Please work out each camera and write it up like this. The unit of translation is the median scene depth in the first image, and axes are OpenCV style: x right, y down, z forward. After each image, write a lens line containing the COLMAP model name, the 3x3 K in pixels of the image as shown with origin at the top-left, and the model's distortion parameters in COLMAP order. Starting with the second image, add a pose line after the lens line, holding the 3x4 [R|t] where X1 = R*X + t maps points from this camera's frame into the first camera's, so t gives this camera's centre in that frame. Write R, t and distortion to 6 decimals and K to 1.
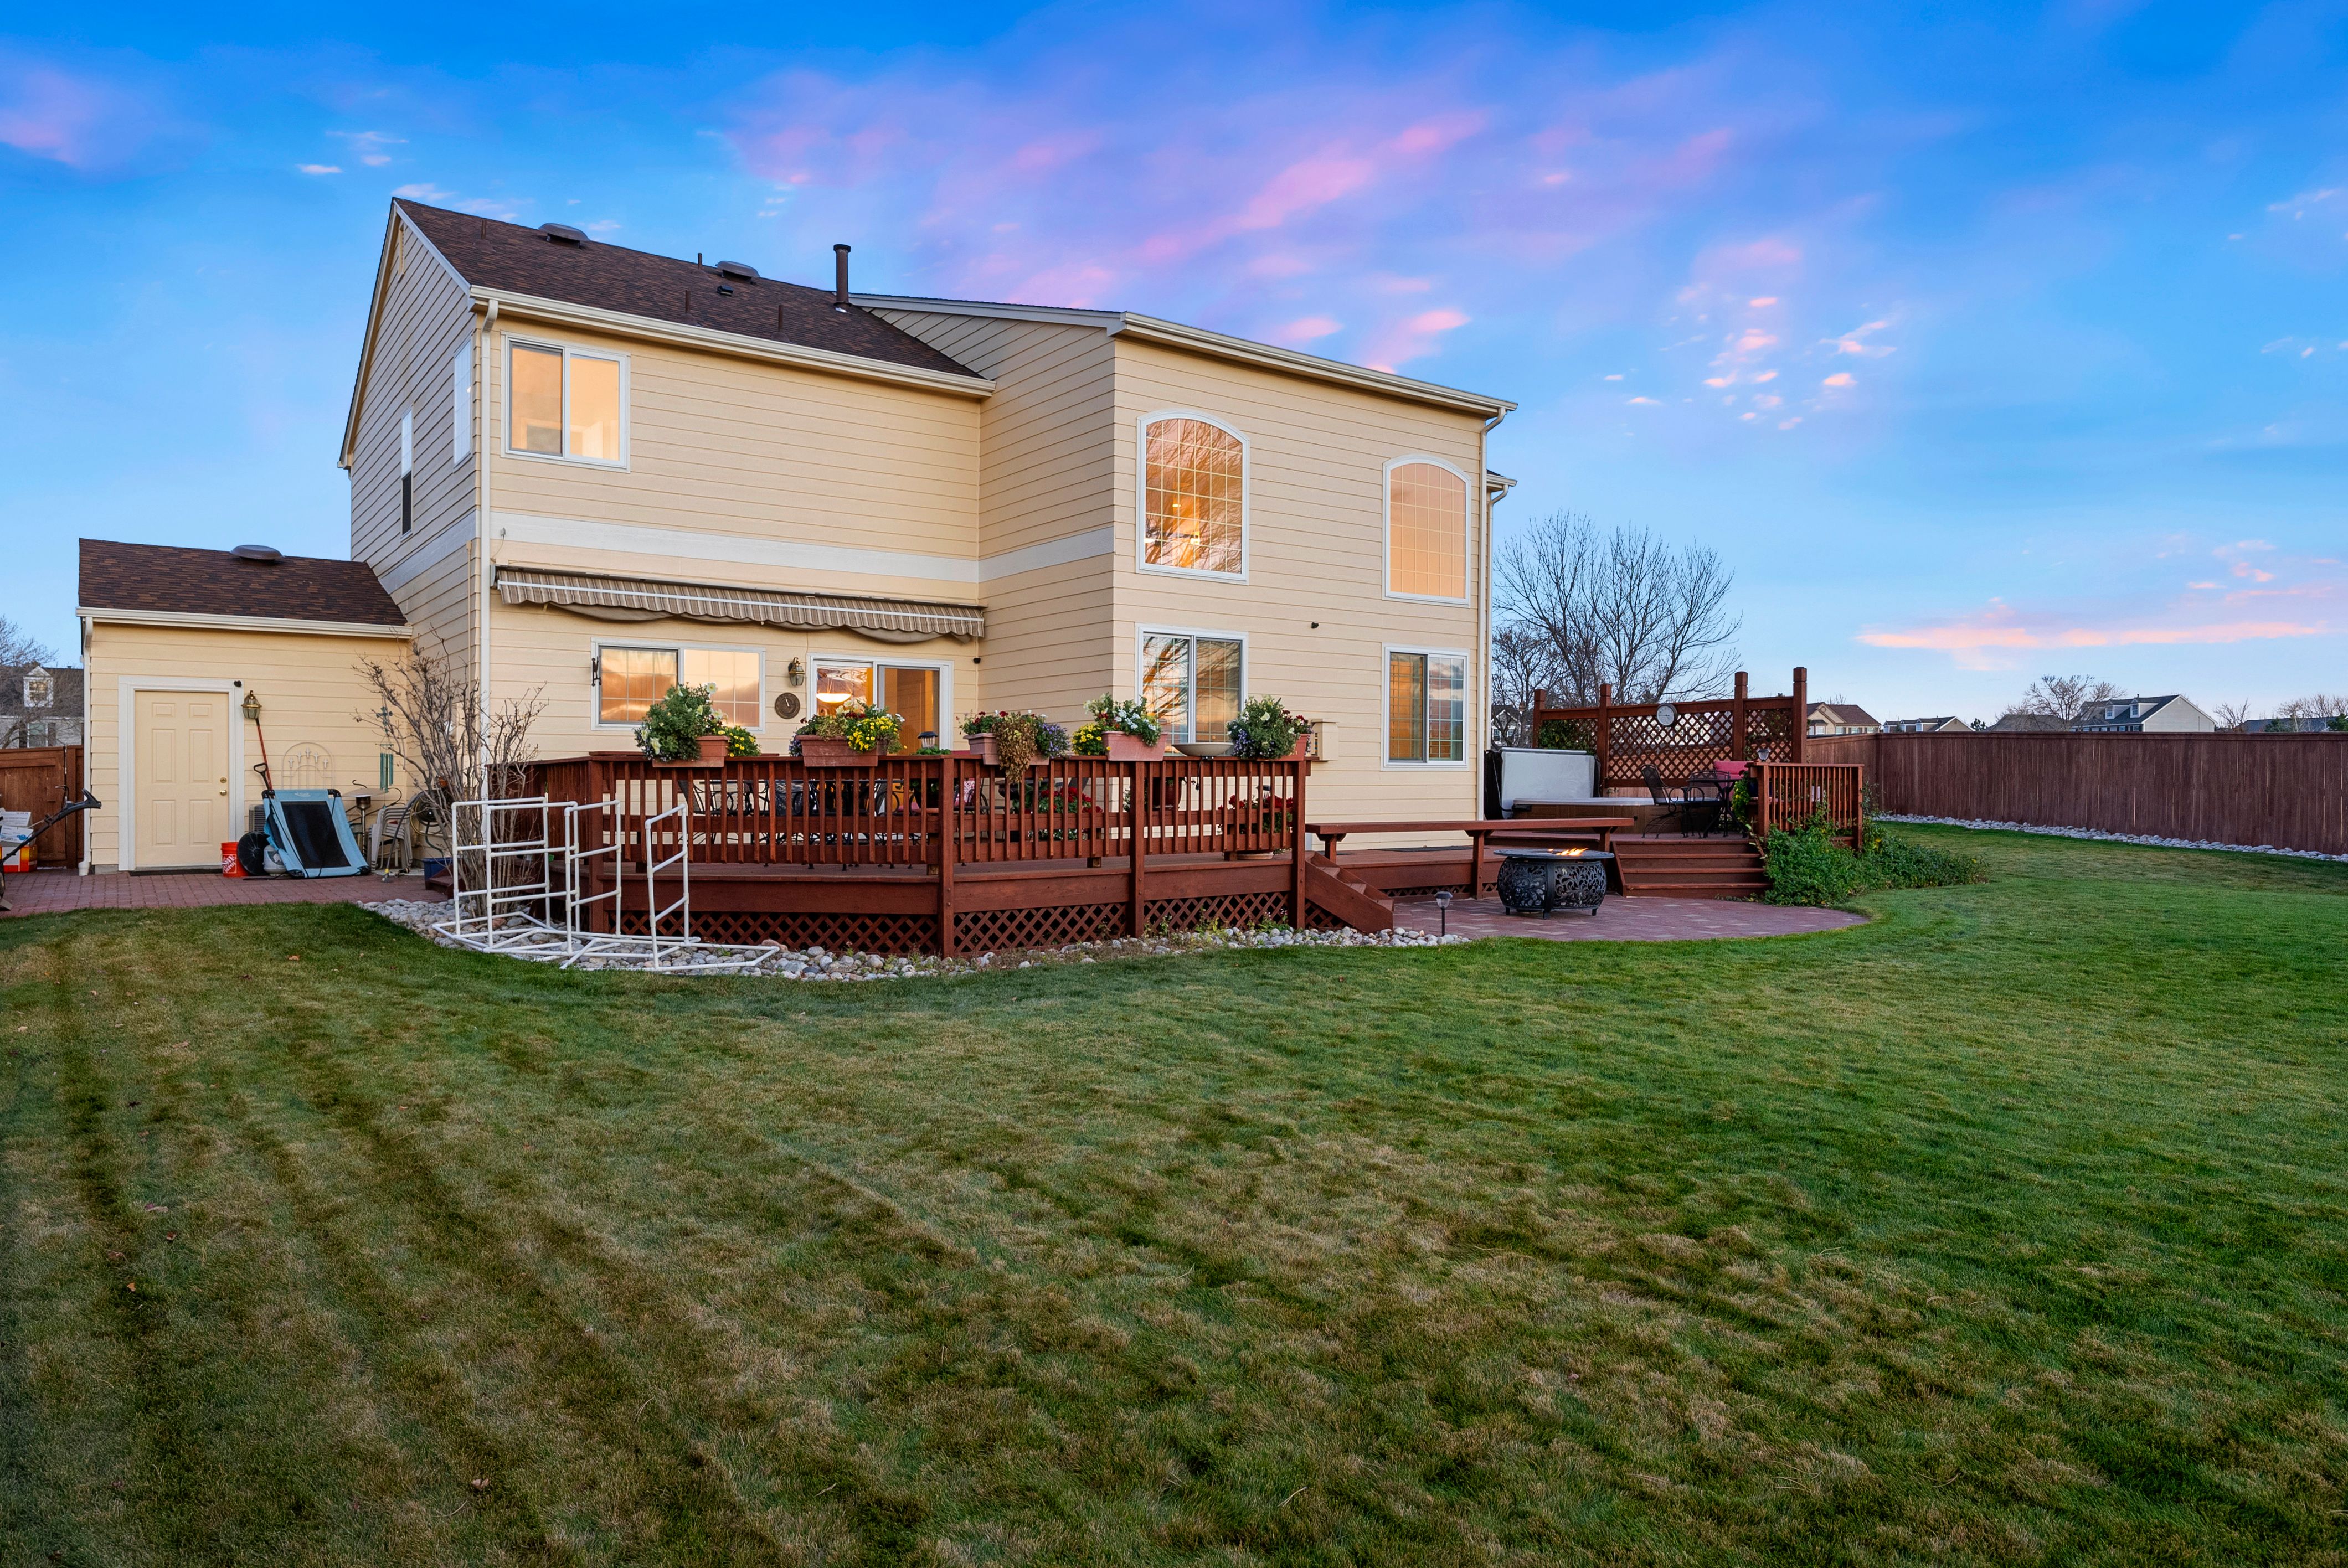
lens RADIAL K [[1474.8, 0, 1174.0], [0, 1474.8, 784.0], [0, 0, 1]] dist [0.018597, -0.001131]
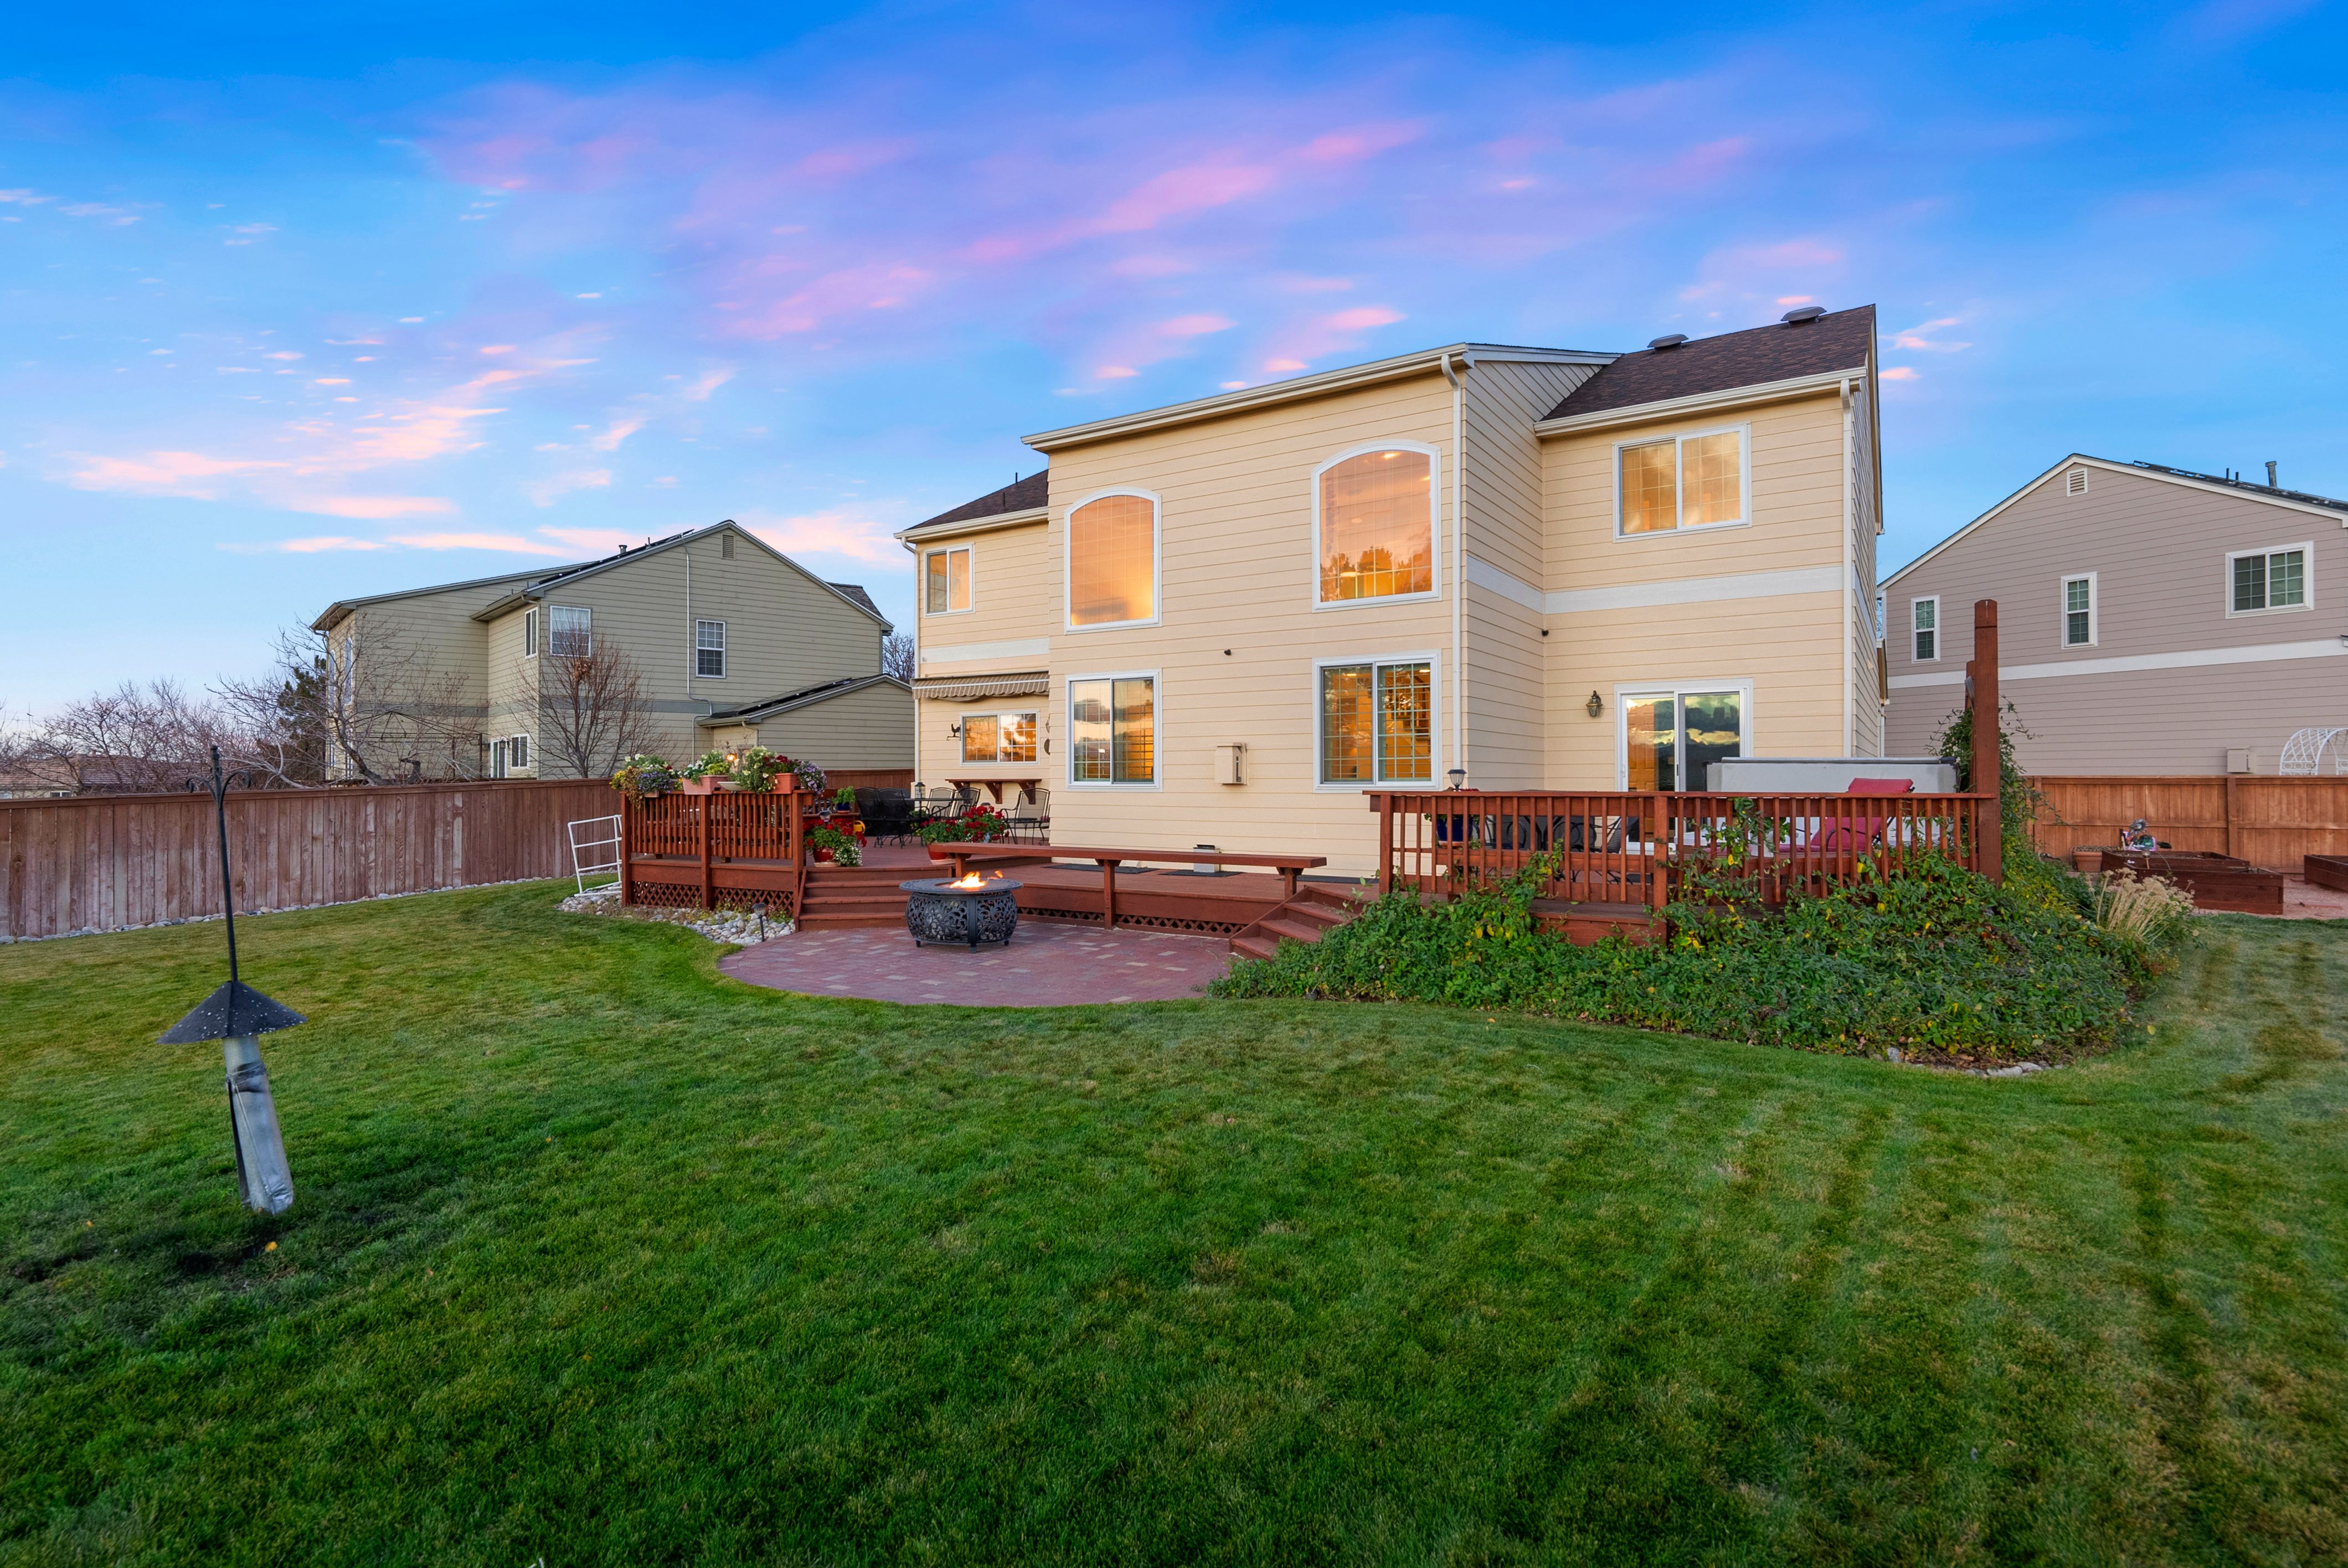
lens RADIAL K [[1120.5, 0, 1174.0], [0, 1120.5, 784.0], [0, 0, 1]] dist [-0.003742, -0.000028]
pose [[0.358133, 0.004722, -0.933659, 0.846551], [0.006148, 0.999954, 0.007416, -0.022353], [0.933650, -0.008396, 0.358087, 0.705223]]
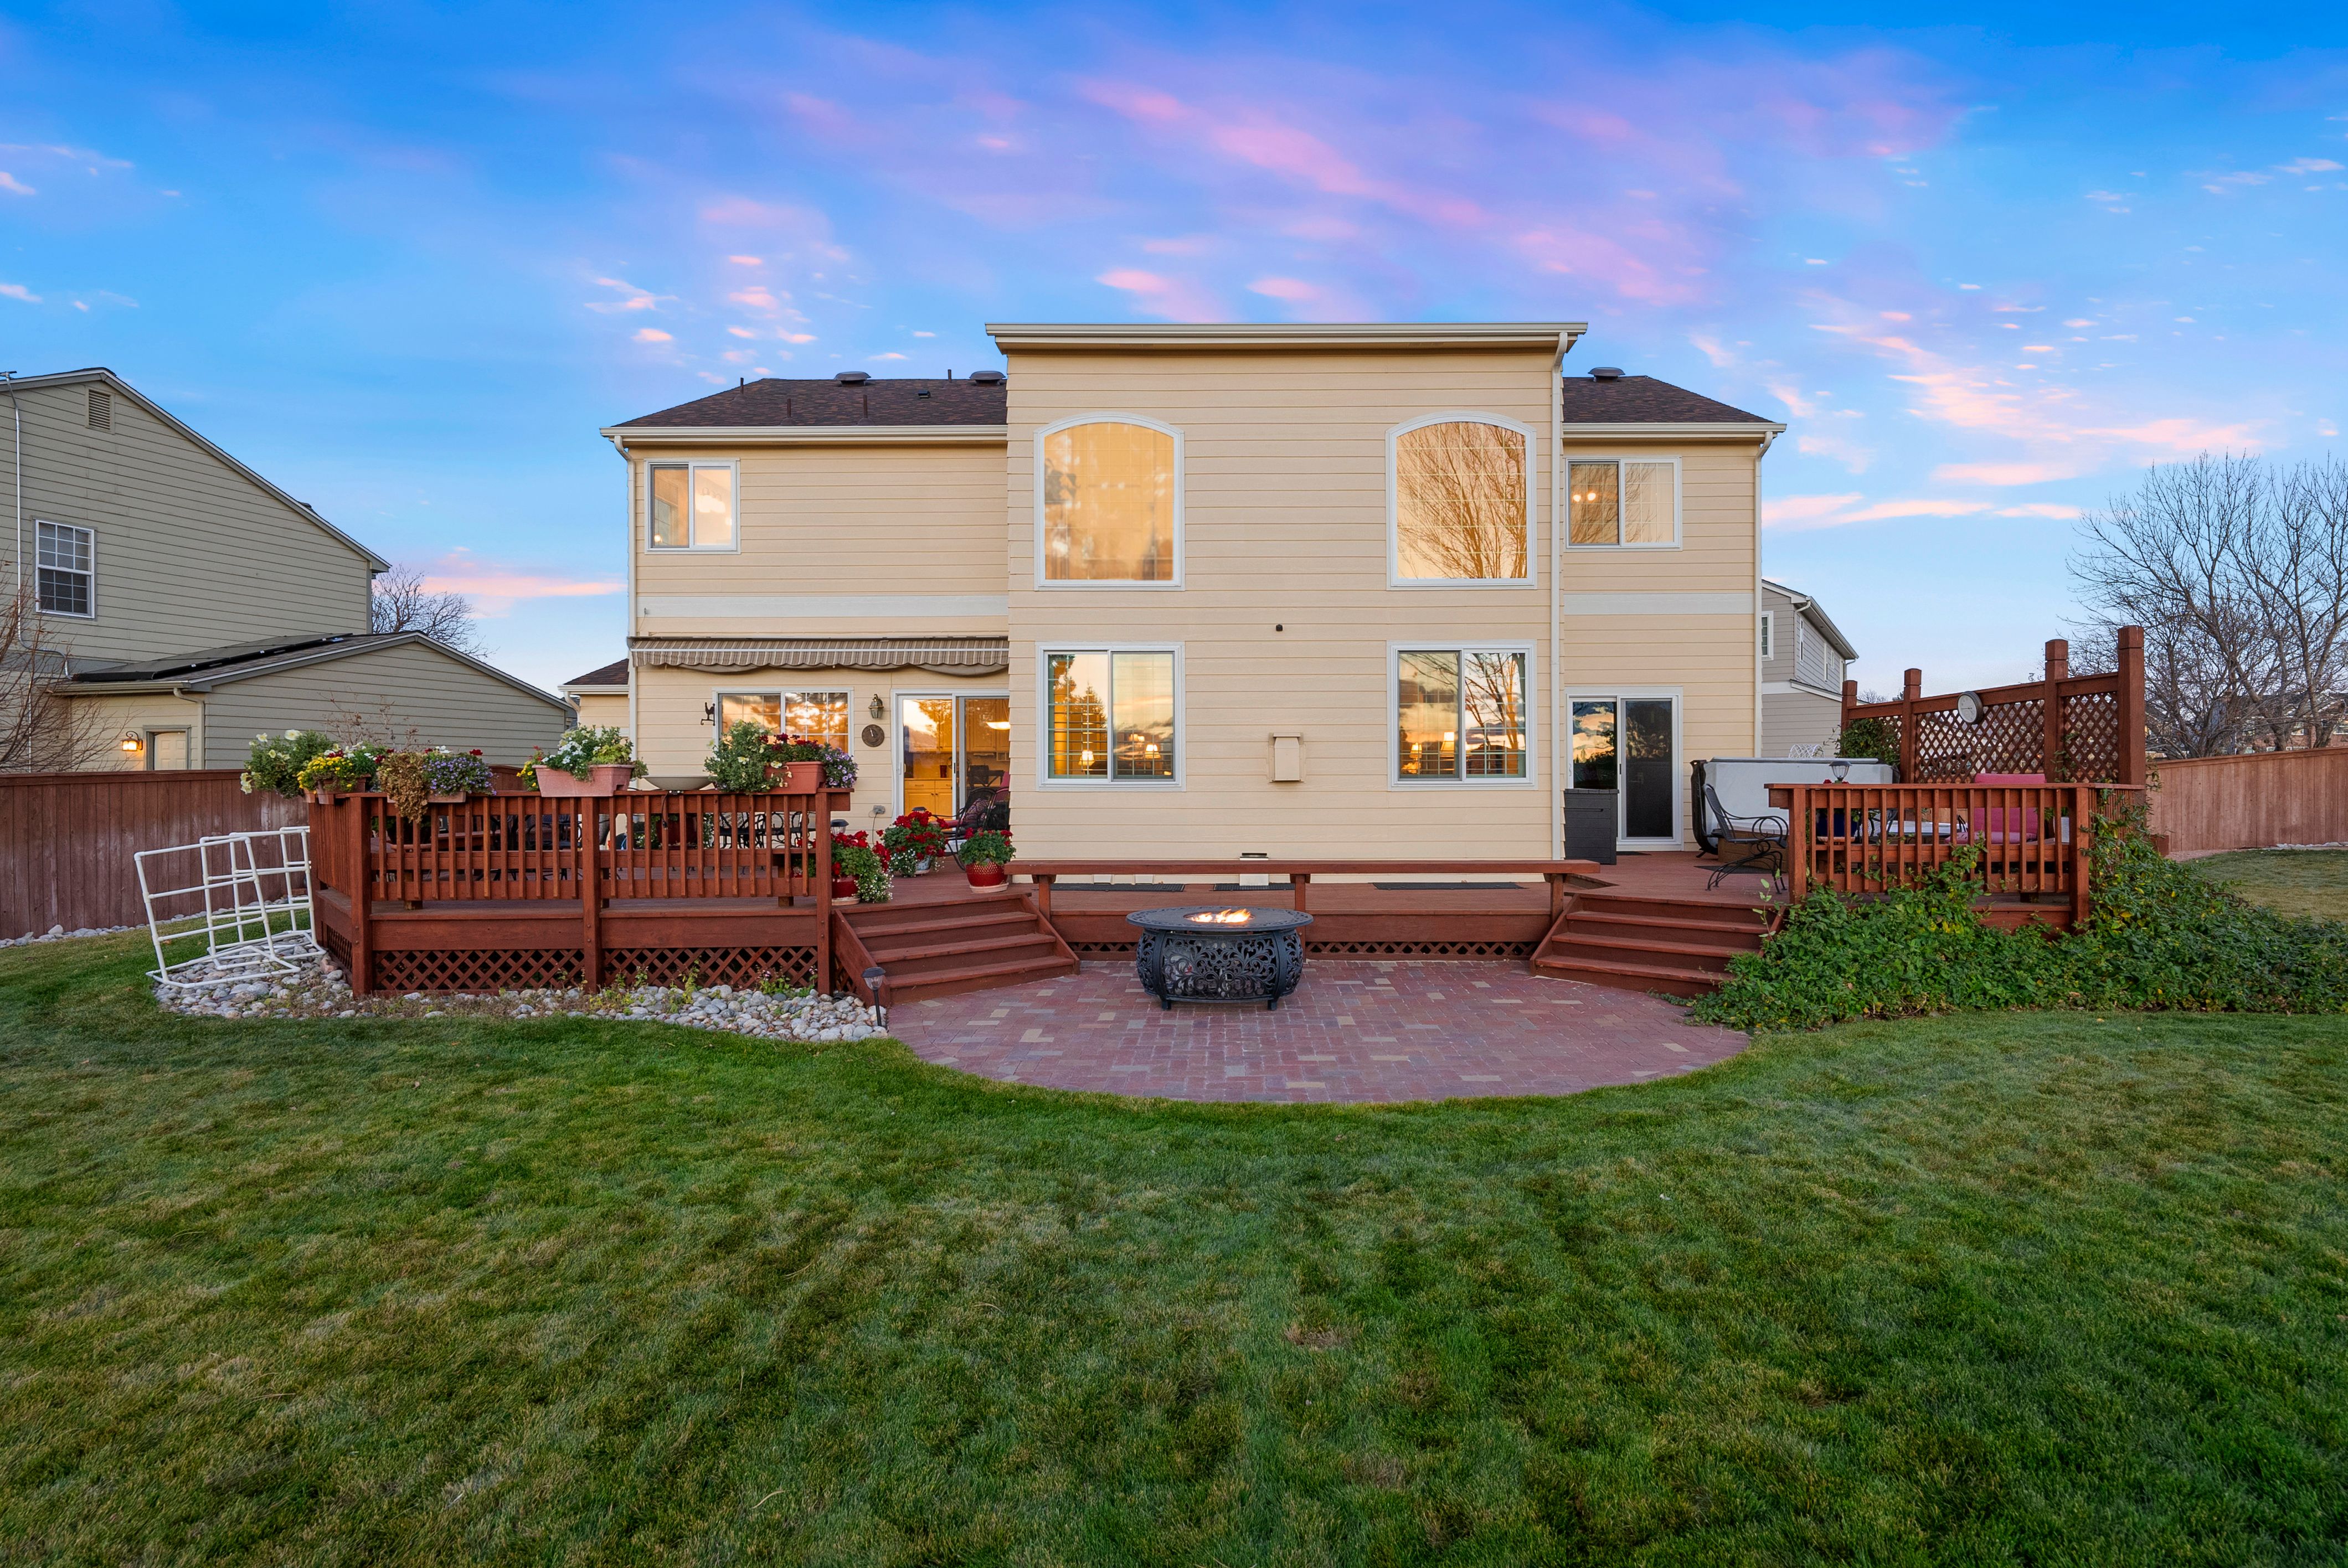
lens RADIAL K [[1099.5, 0, 1215.7], [0, 1099.5, 787.8], [0, 0, 1]] dist [0.000796, -0.000212]
pose [[0.802189, 0.000848, -0.597069, 0.475855], [0.003489, 0.999975, 0.006108, -0.016194], [0.597060, -0.006983, 0.802166, 0.461831]]
